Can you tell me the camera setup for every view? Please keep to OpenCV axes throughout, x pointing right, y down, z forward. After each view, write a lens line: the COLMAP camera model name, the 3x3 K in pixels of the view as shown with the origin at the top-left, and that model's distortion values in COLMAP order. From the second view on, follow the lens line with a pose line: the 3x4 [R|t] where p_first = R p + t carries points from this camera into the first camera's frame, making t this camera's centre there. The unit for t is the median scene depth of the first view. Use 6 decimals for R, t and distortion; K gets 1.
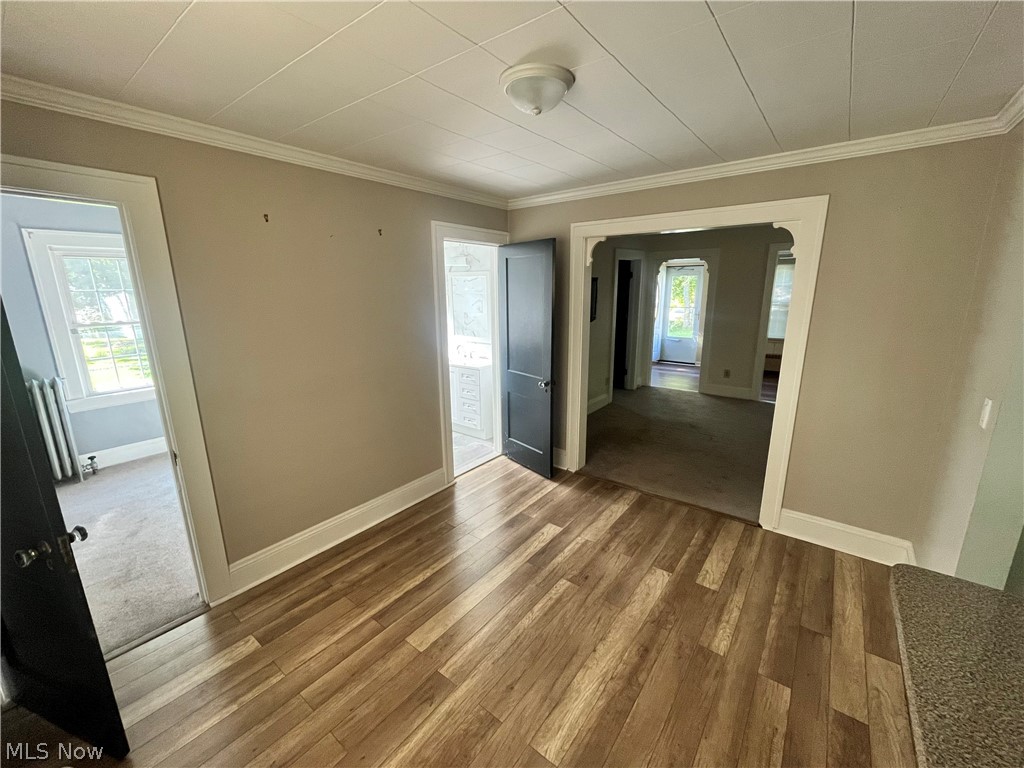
lens RADIAL K [[414.4, 0, 514.8], [0, 414.4, 383.8], [0, 0, 1]] dist [-0.002598, -0.000065]
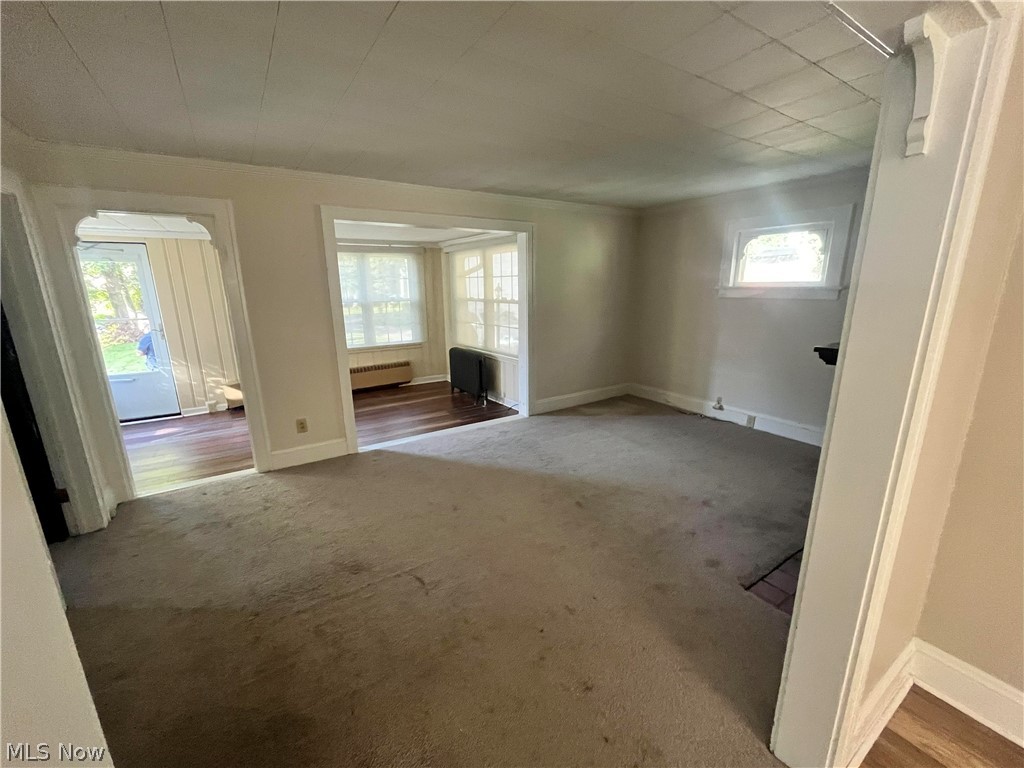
lens RADIAL K [[414.4, 0, 513.0], [0, 414.4, 383.6], [0, 0, 1]] dist [-0.002598, -0.000065]
pose [[0.323089, -0.218670, 0.920759, 0.080379], [0.220455, 0.963563, 0.151479, -0.107820], [-0.920333, 0.154045, 0.359524, 0.512430]]
